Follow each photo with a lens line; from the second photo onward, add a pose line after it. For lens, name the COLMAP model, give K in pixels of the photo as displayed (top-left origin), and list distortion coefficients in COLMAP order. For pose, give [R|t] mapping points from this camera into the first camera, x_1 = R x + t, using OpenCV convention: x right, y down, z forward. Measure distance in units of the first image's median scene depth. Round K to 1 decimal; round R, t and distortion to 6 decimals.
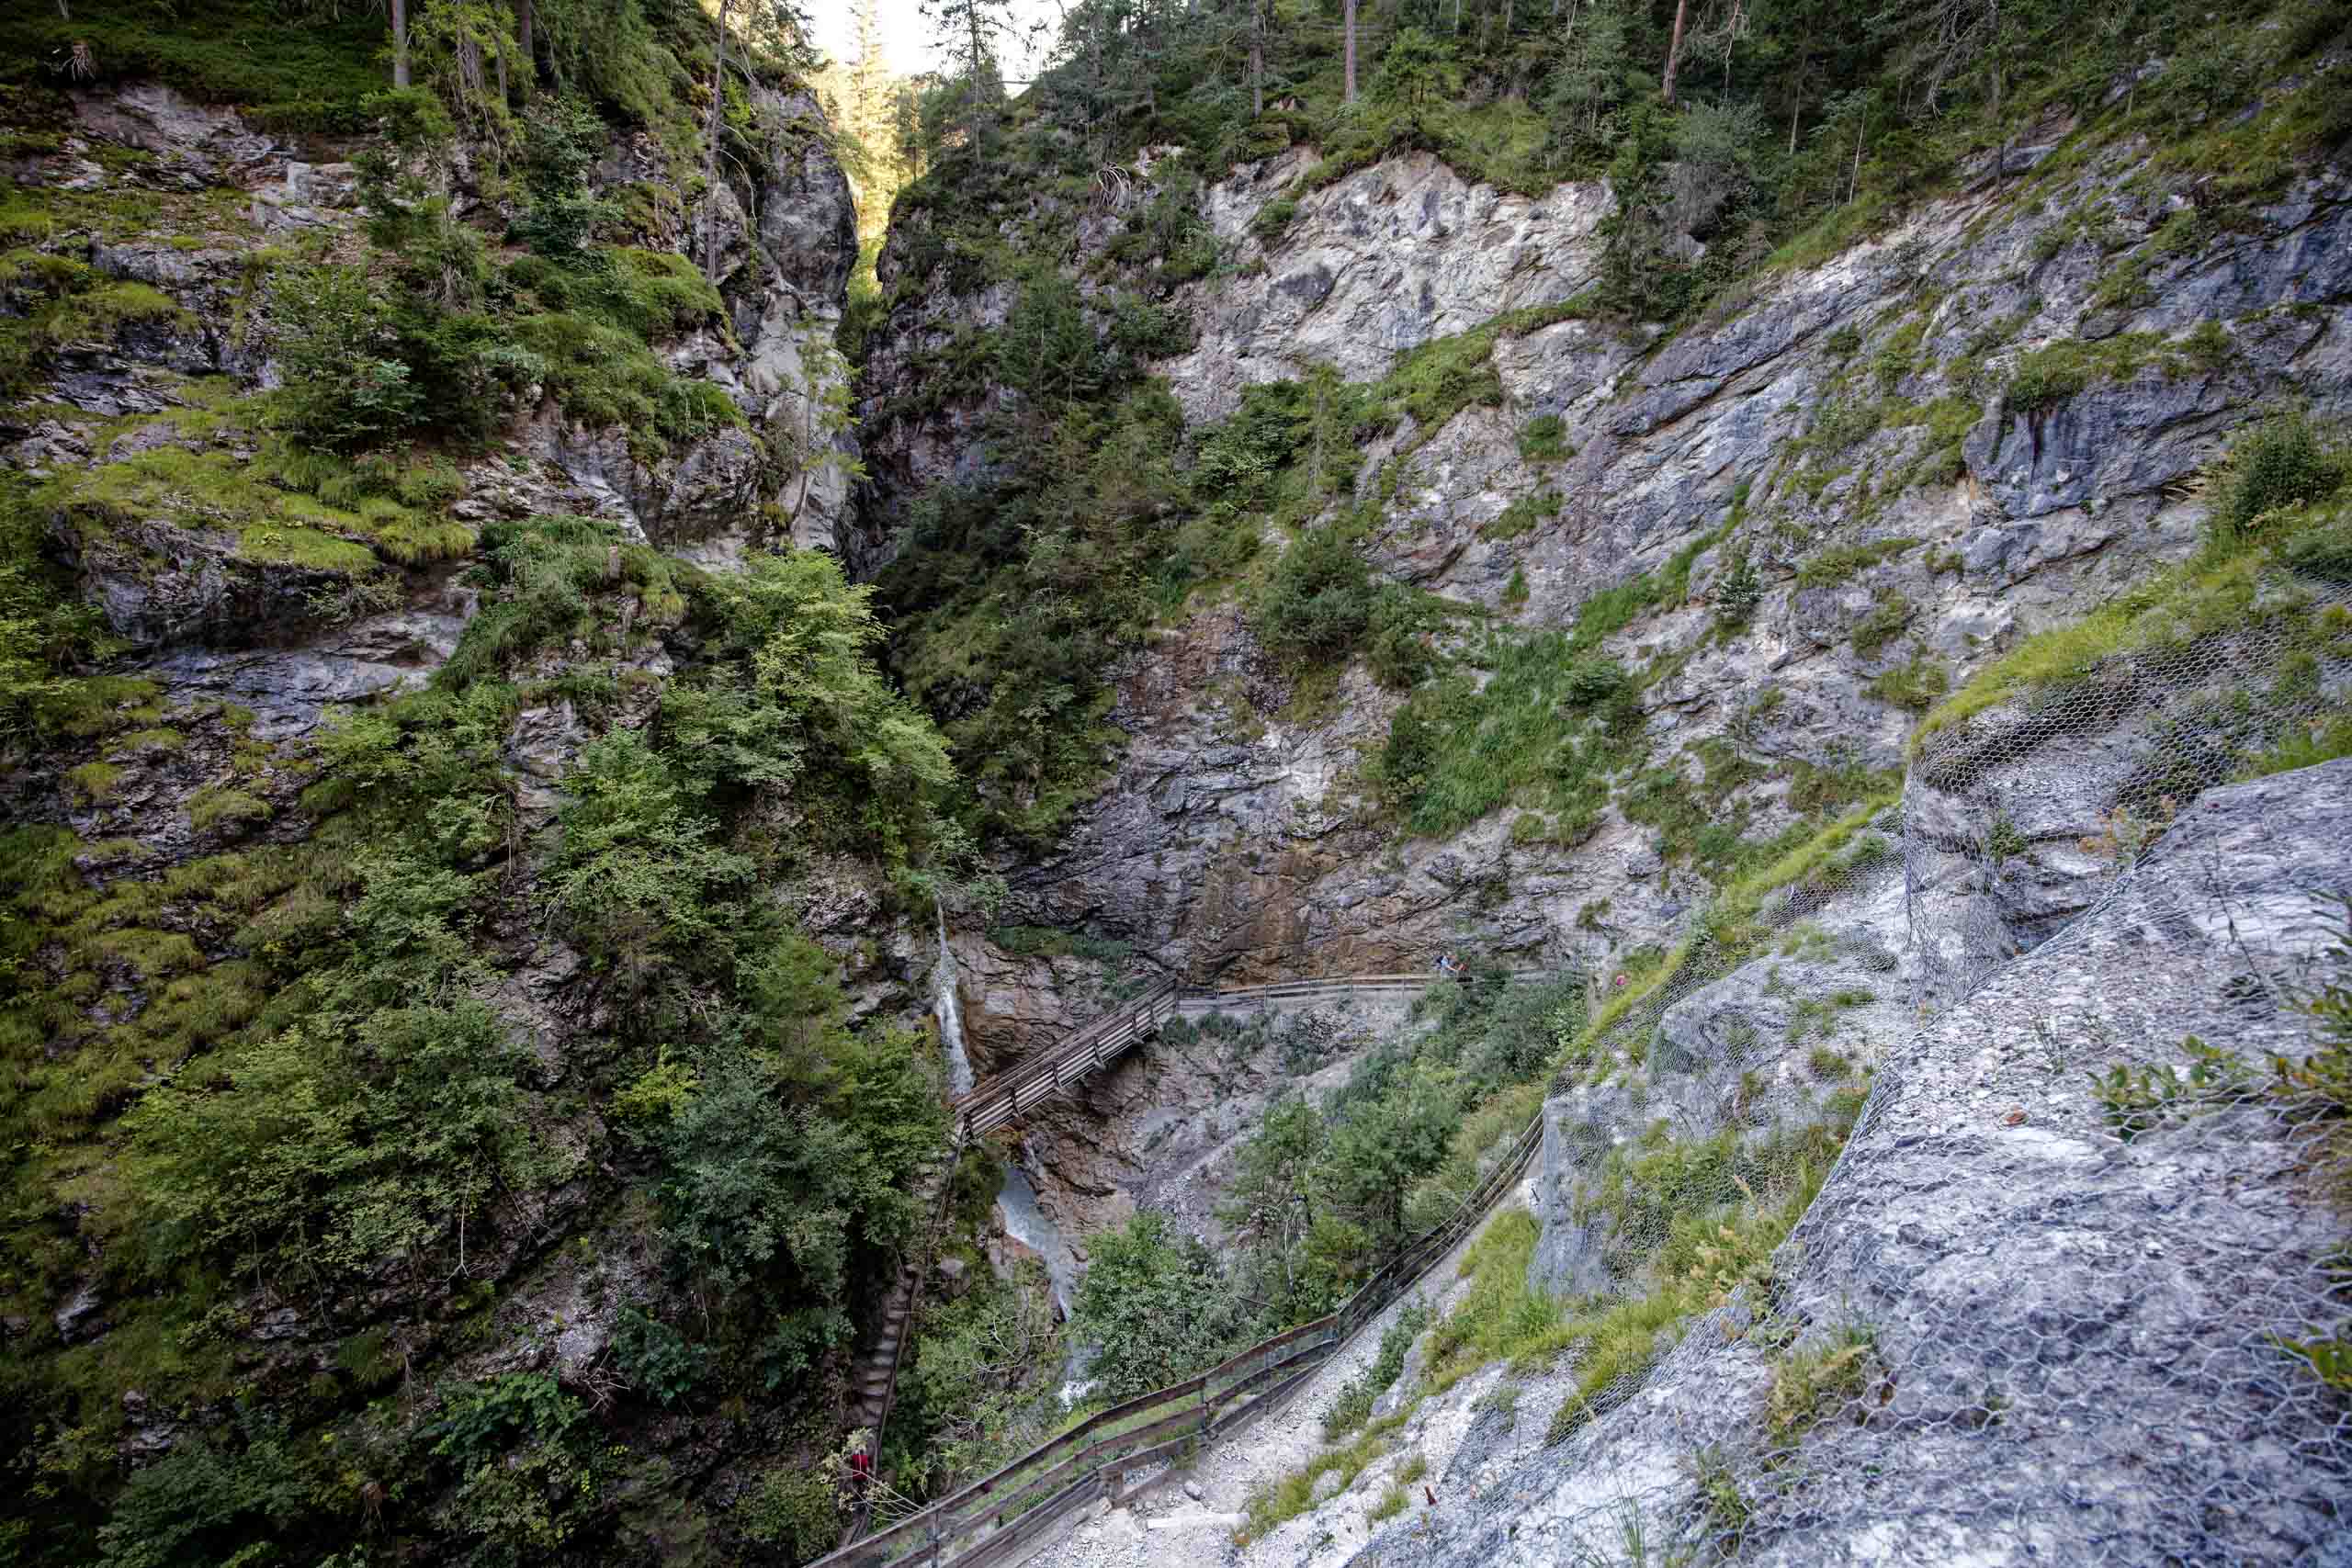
lens RADIAL K [[1065.9, 0, 1188.6], [0, 1065.9, 756.4], [0, 0, 1]] dist [-0.060782, 0.011232]
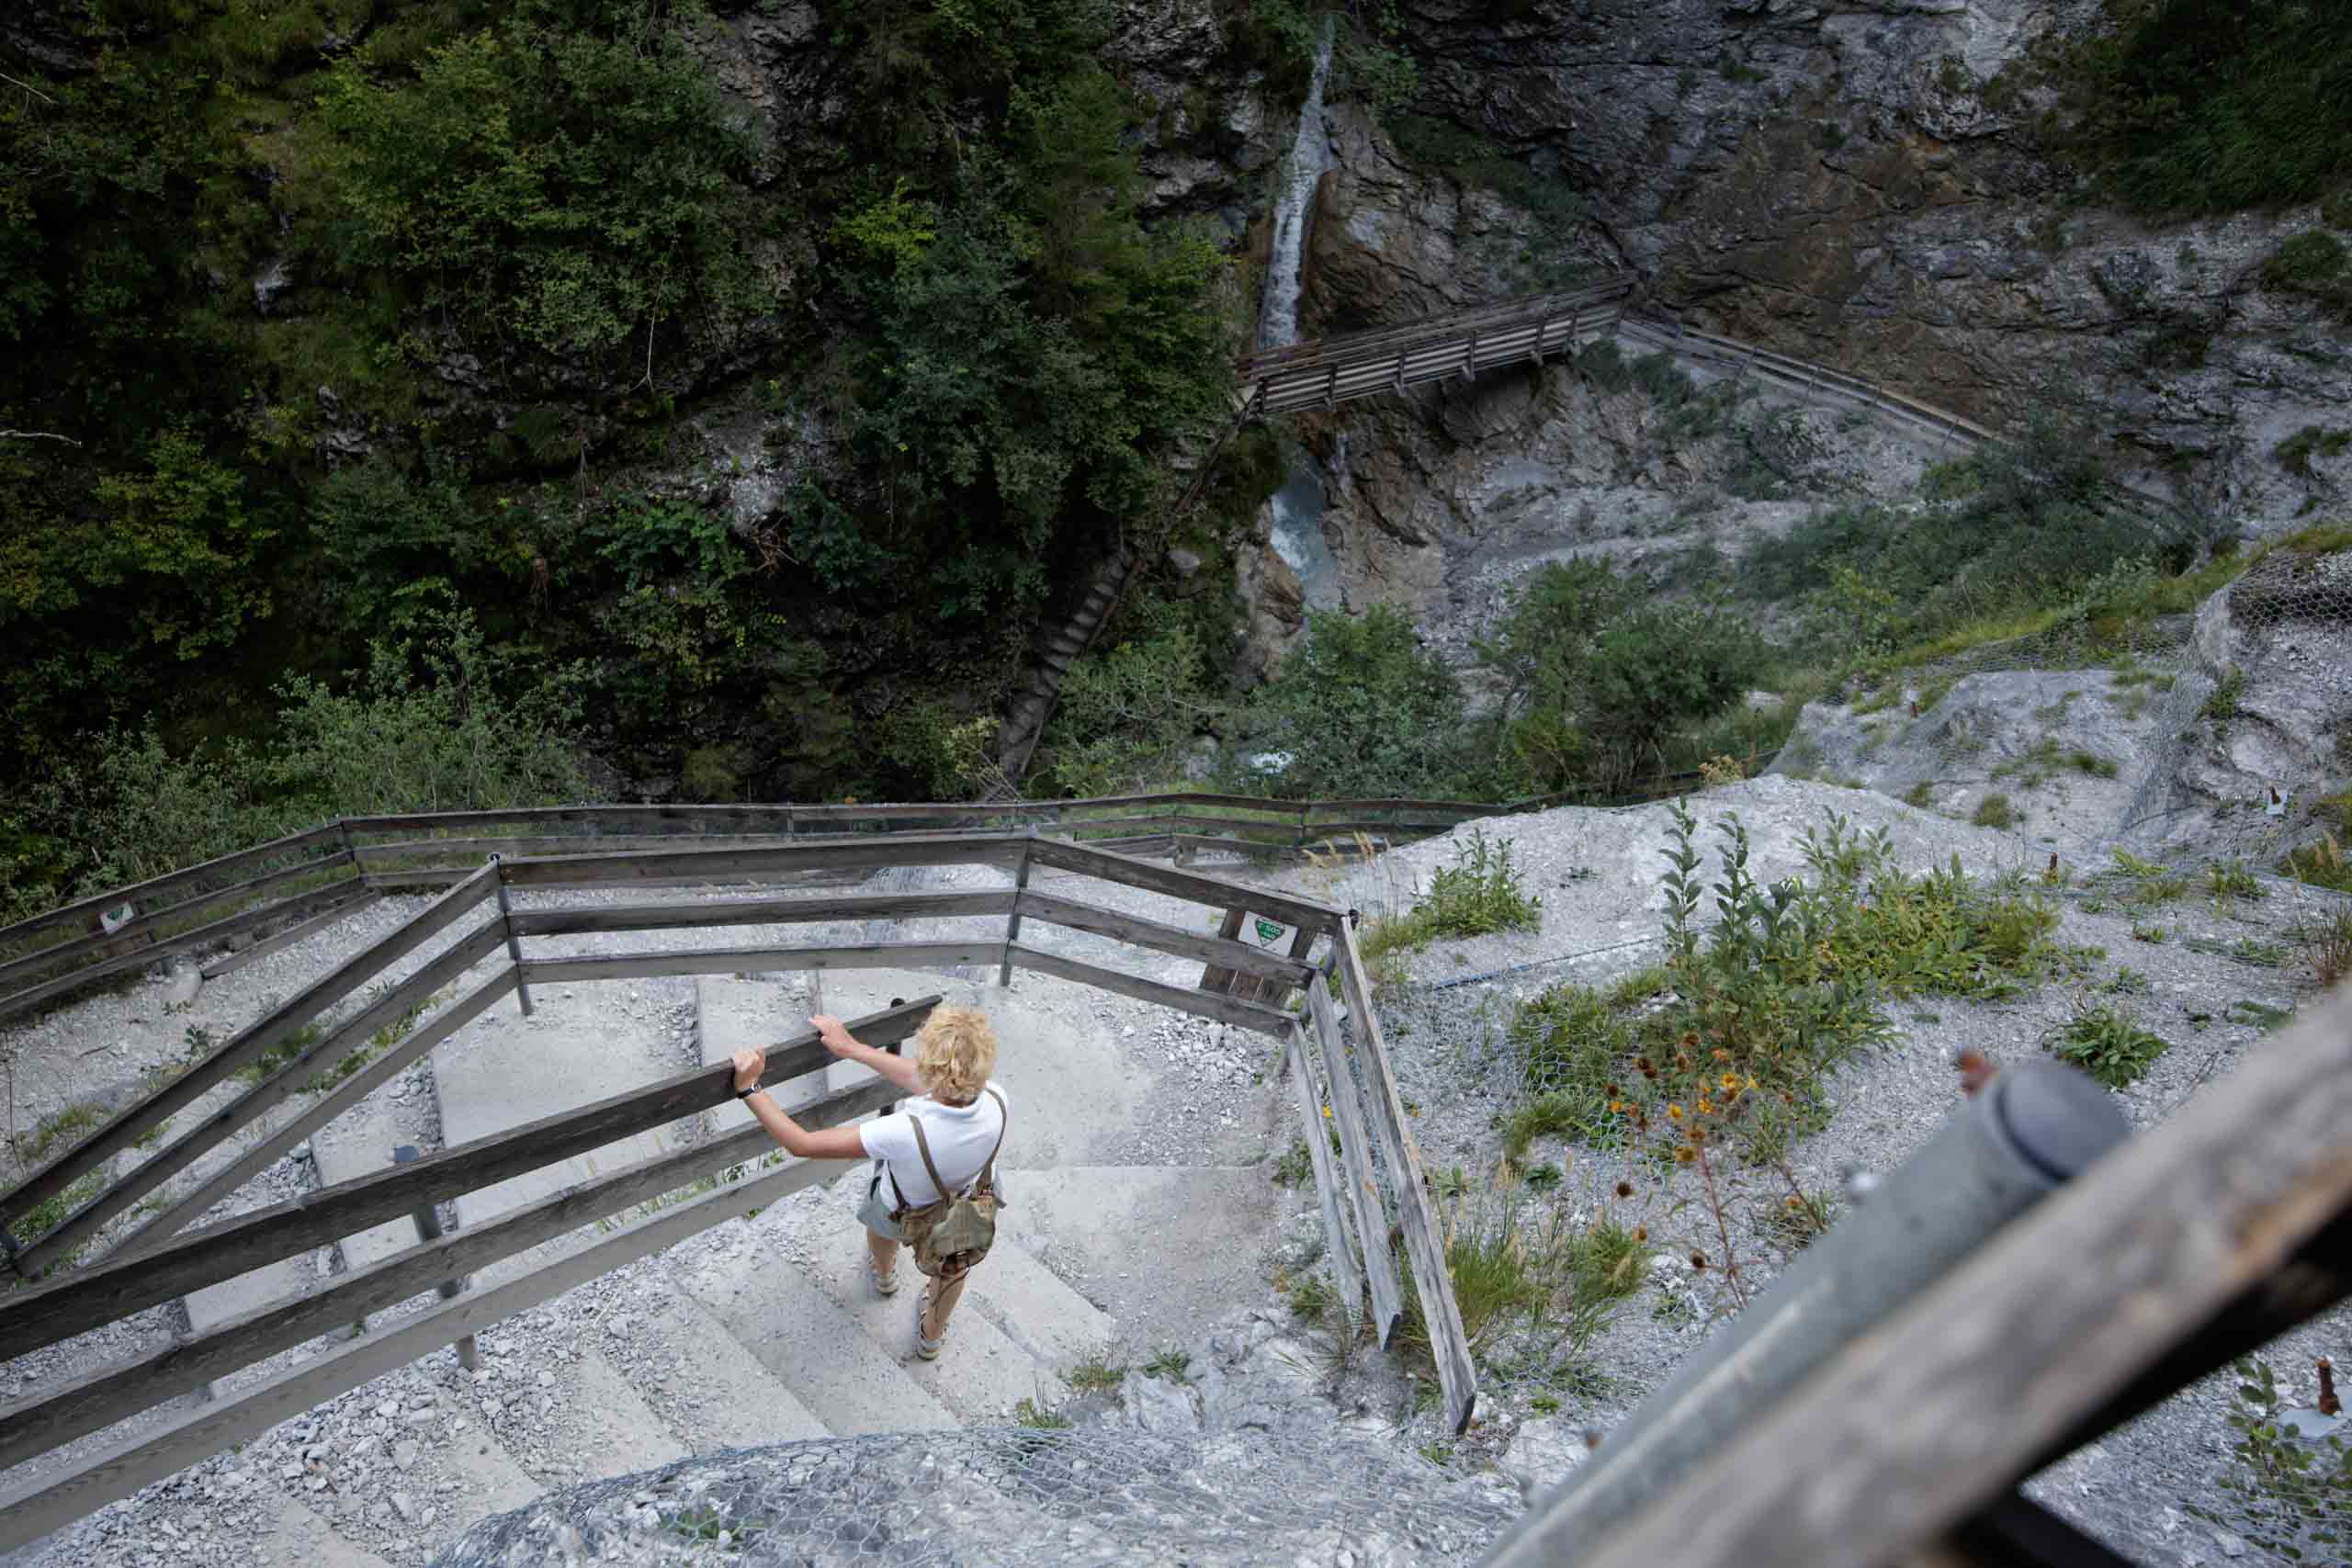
lens RADIAL K [[1763.9, 0, 1176.6], [0, 1763.9, 780.2], [0, 0, 1]] dist [0.025811, -0.011110]
pose [[0.899352, 0.399048, -0.178679, 0.085702], [-0.239688, 0.791764, 0.561835, -0.150280], [0.365672, -0.462460, 0.807722, -0.174625]]
